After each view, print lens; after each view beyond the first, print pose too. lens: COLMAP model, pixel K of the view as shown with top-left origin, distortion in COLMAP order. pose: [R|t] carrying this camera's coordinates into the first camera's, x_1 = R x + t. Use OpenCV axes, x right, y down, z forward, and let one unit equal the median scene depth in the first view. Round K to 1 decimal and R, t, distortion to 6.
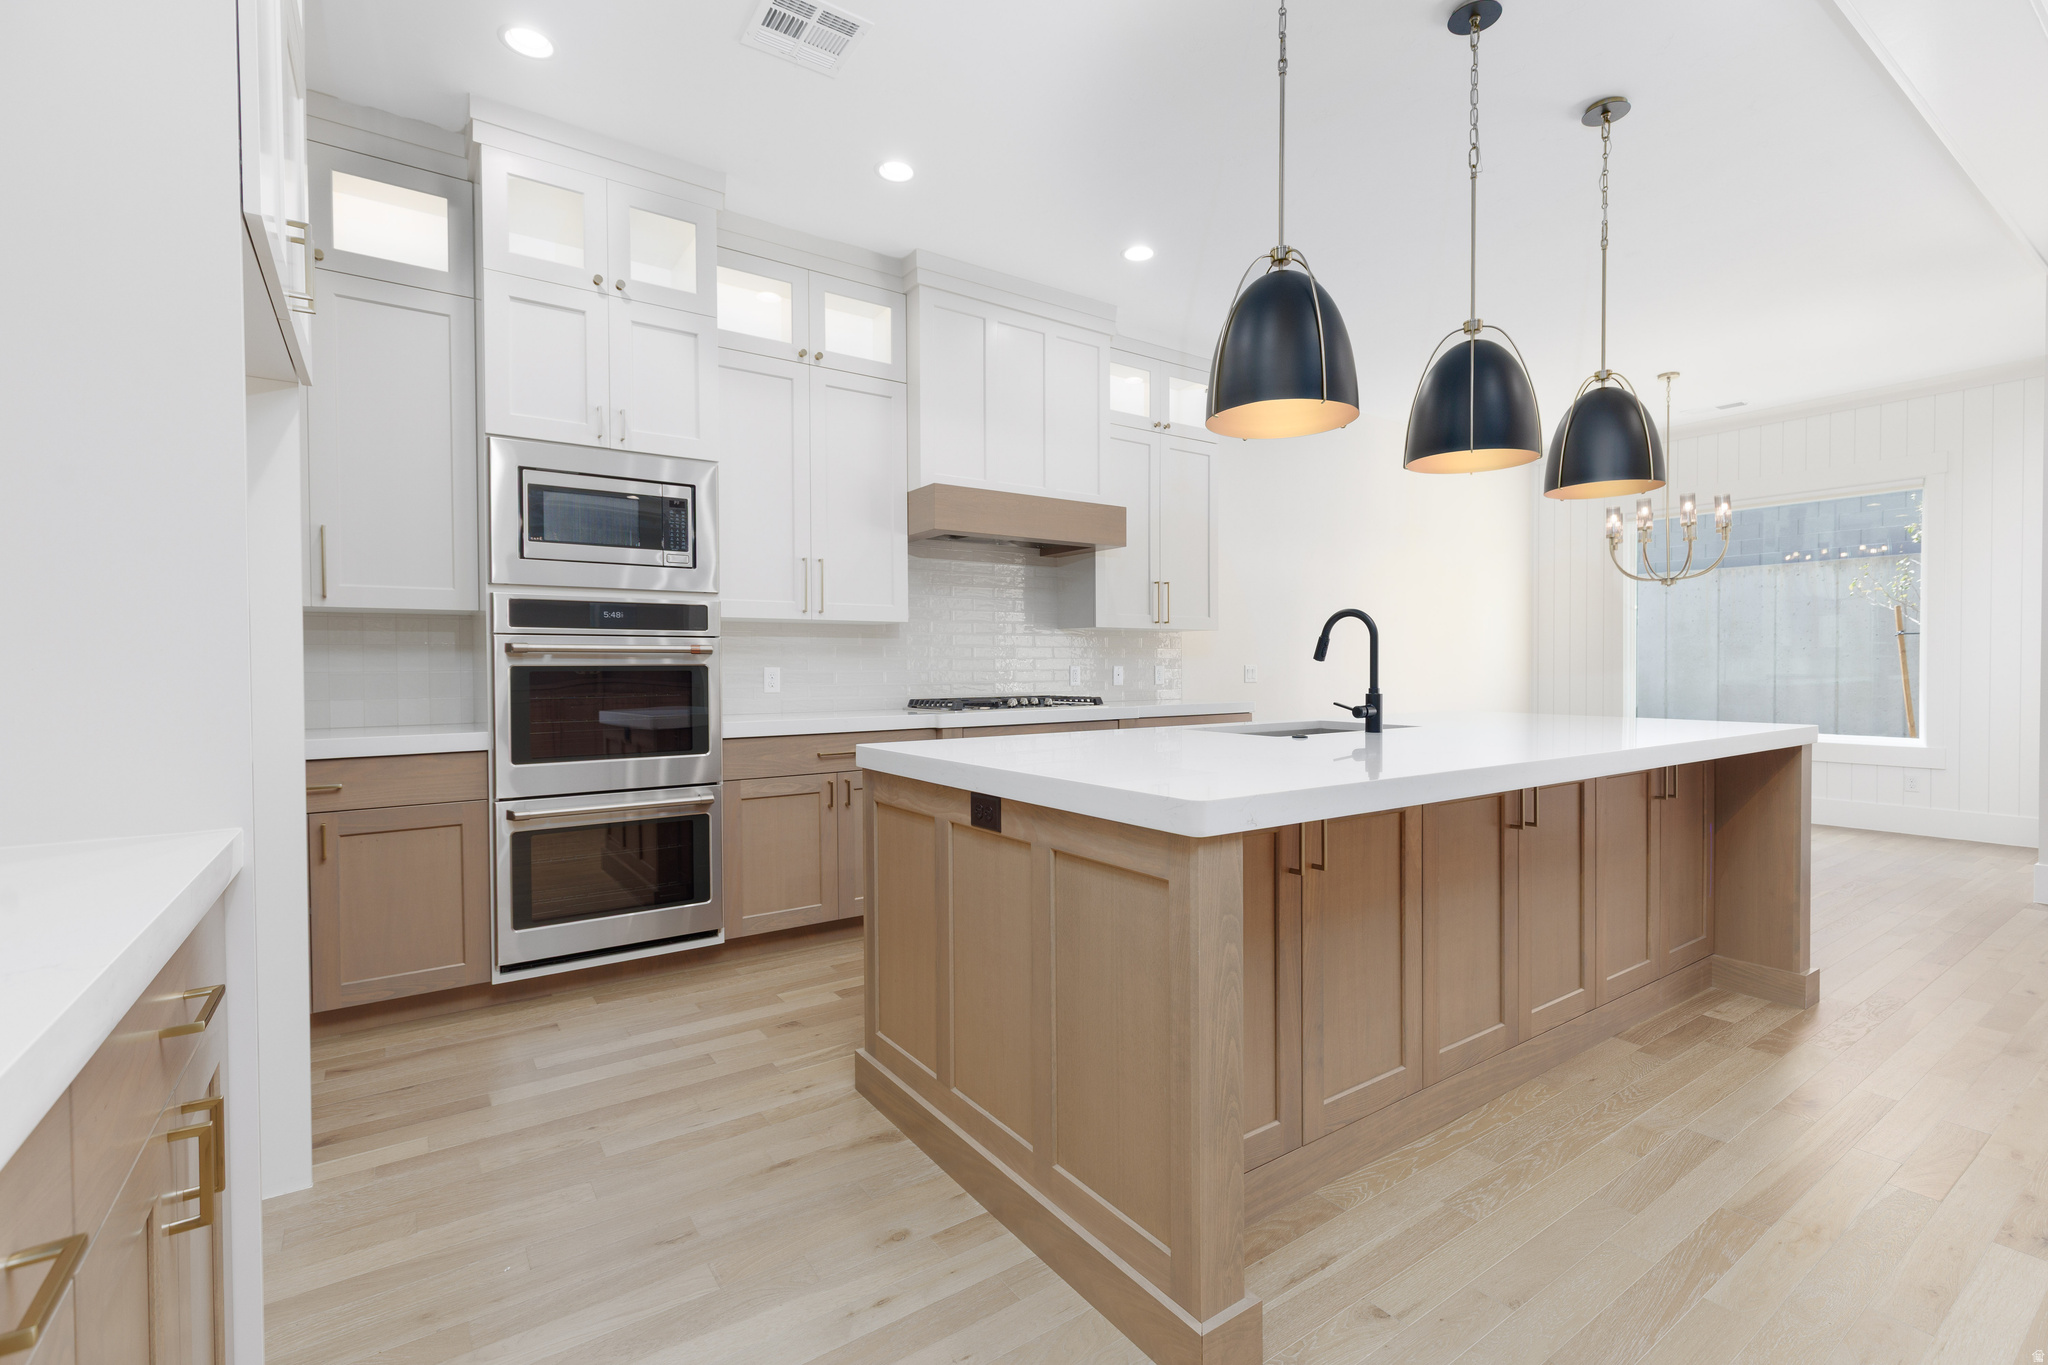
lens RADIAL K [[915.4, 0, 1039.4], [0, 915.4, 682.3], [0, 0, 1]] dist [0.002753, 0.000749]
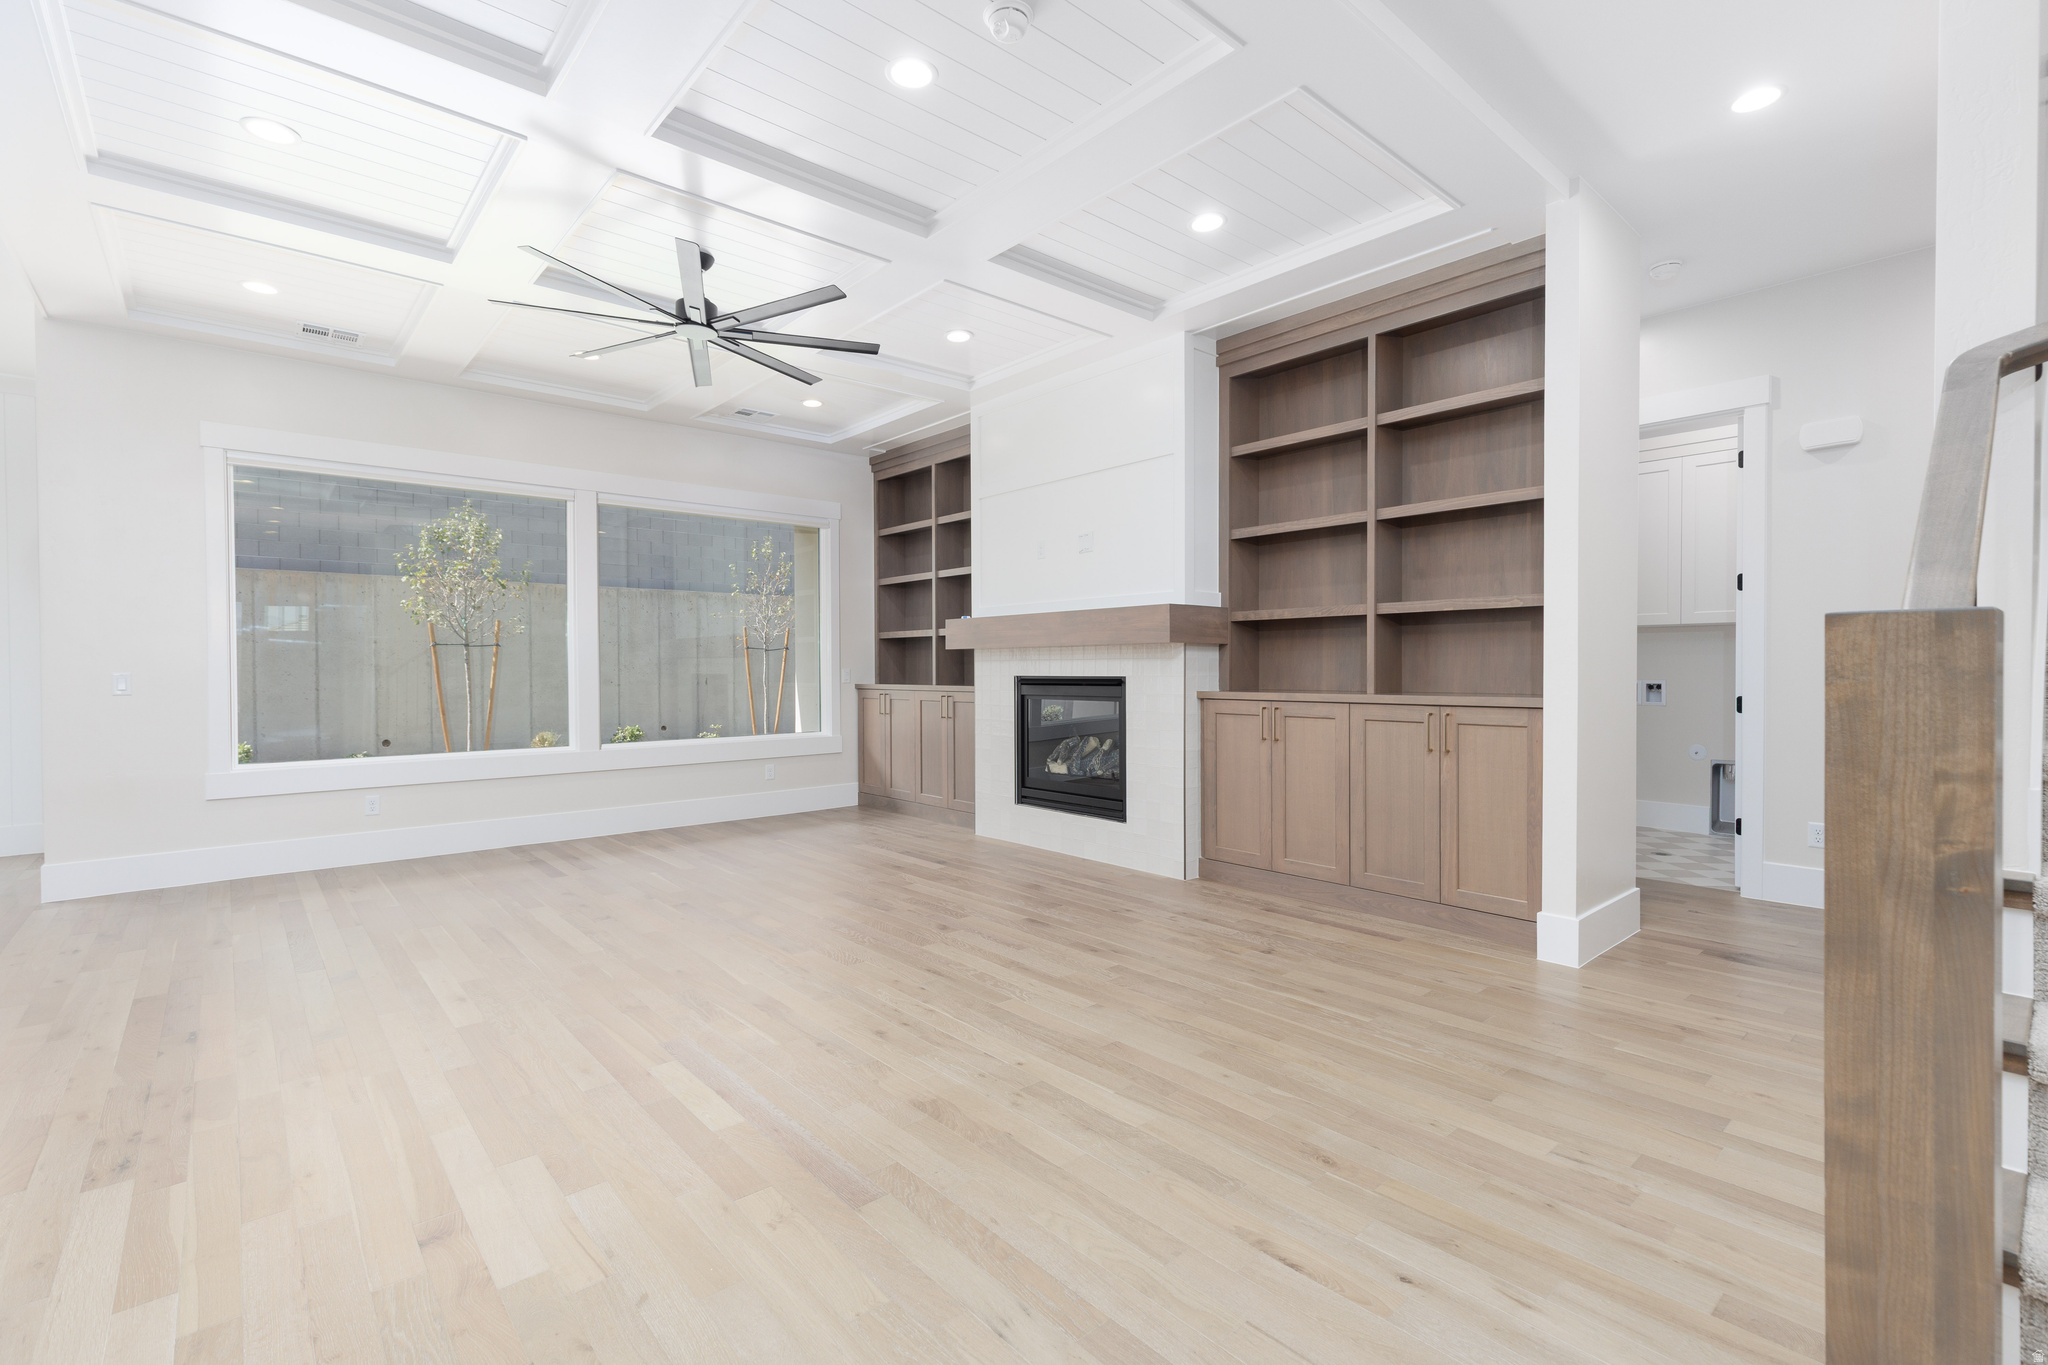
lens RADIAL K [[915.4, 0, 1028.7], [0, 915.4, 679.4], [0, 0, 1]] dist [0.002753, 0.000749]
pose [[-0.104266, -0.003164, 0.994544, -0.110022], [0.023910, 0.999698, 0.005688, 0.005860], [-0.994262, 0.024372, -0.104159, -0.021818]]
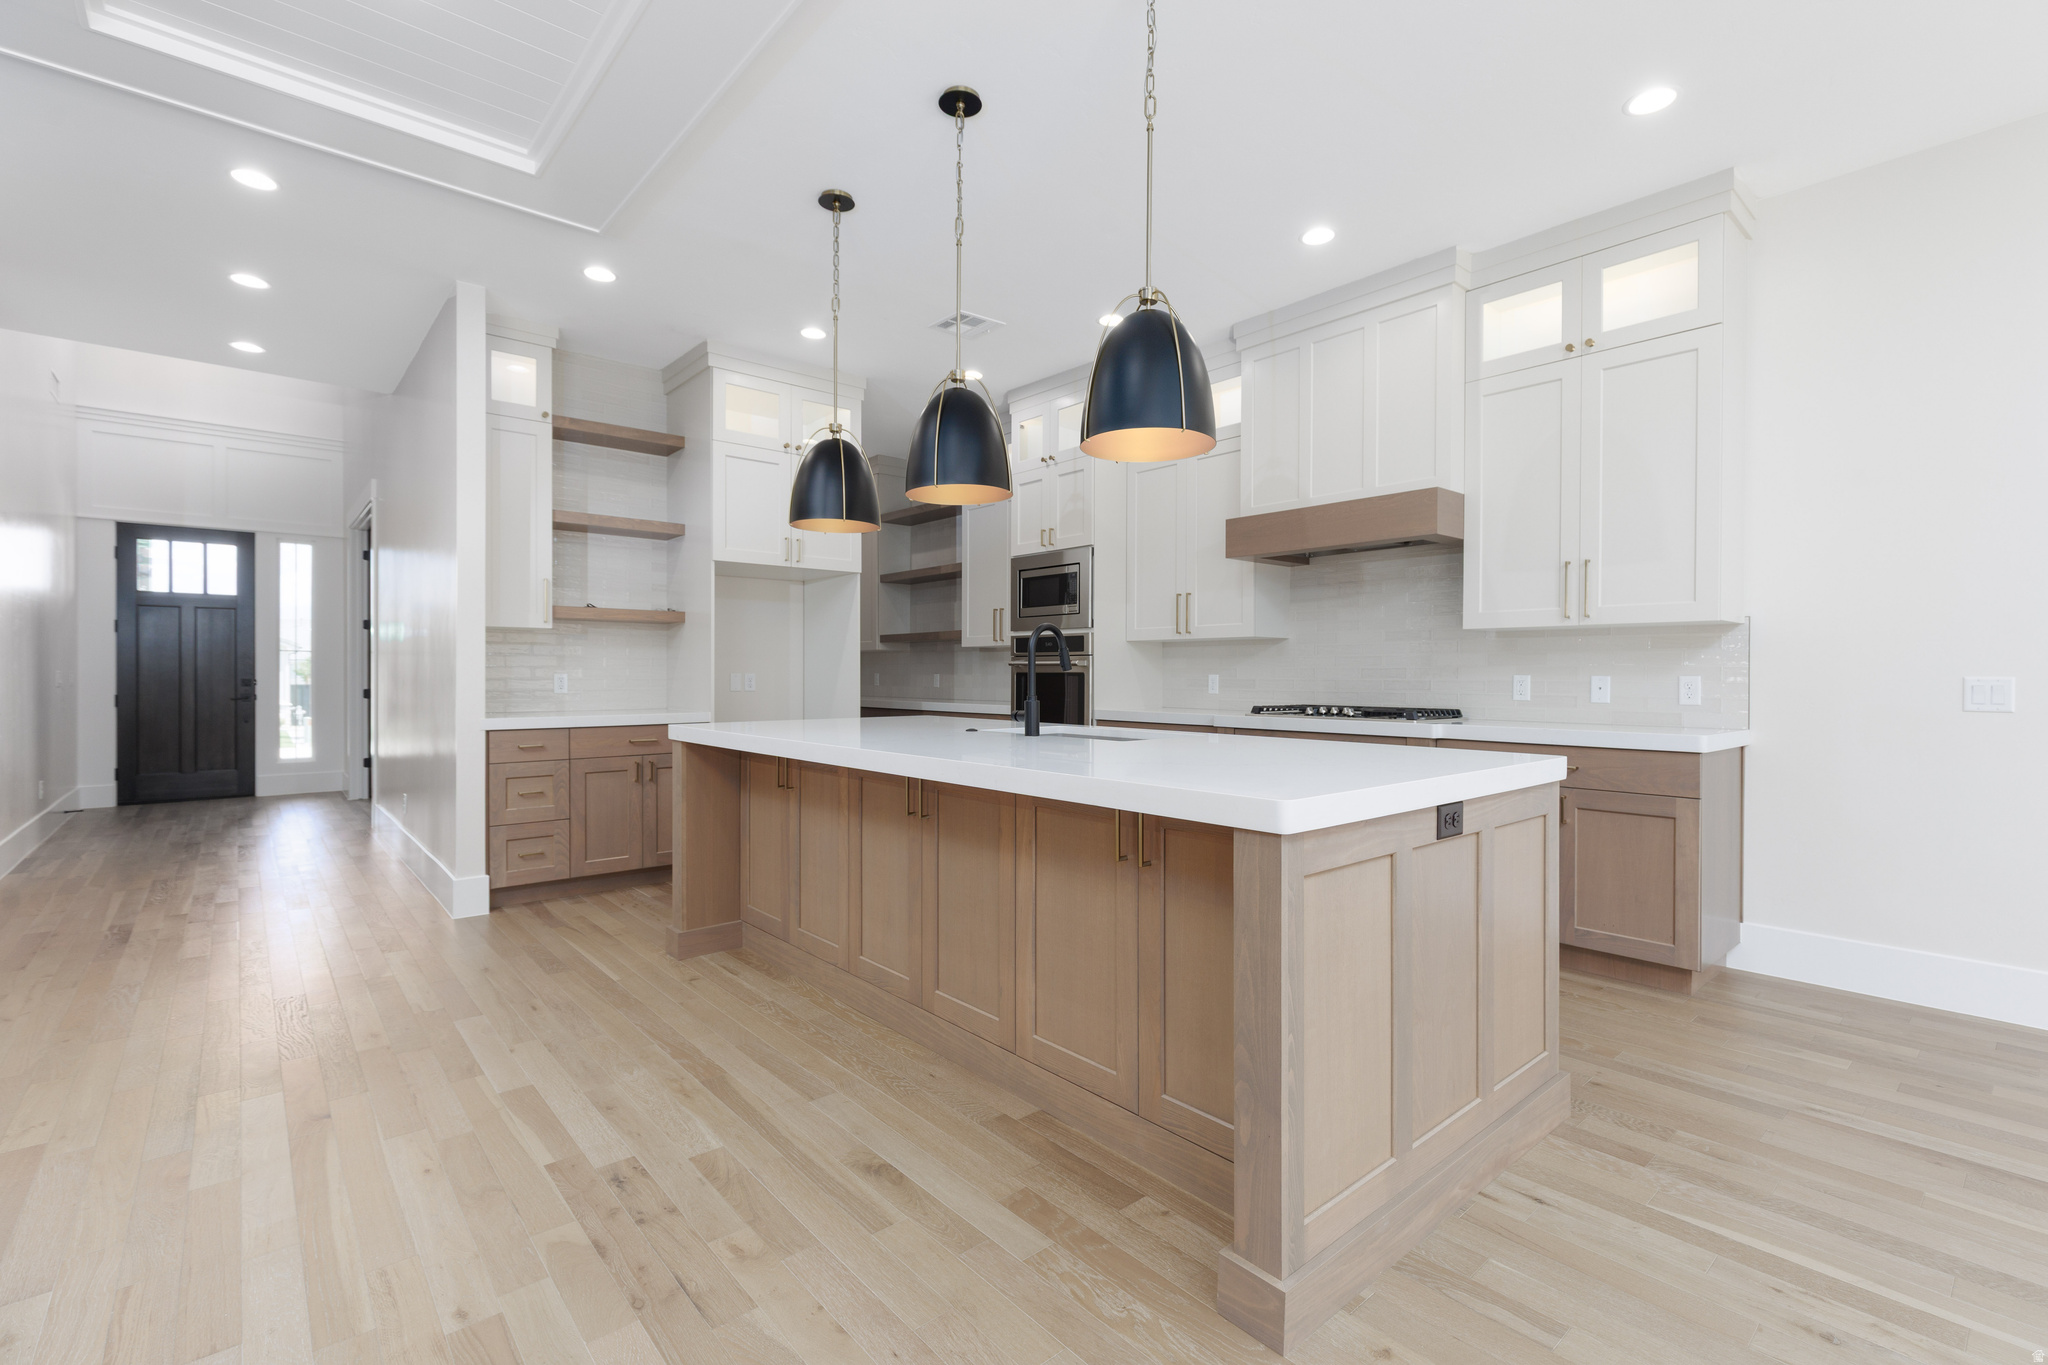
lens RADIAL K [[915.4, 0, 1031.4], [0, 915.4, 671.5], [0, 0, 1]] dist [0.002753, 0.000749]
pose [[0.099624, 0.001880, -0.995023, 1.358317], [-0.021964, 0.999759, -0.000310, -0.020922], [0.994783, 0.021886, 0.099641, 0.825131]]
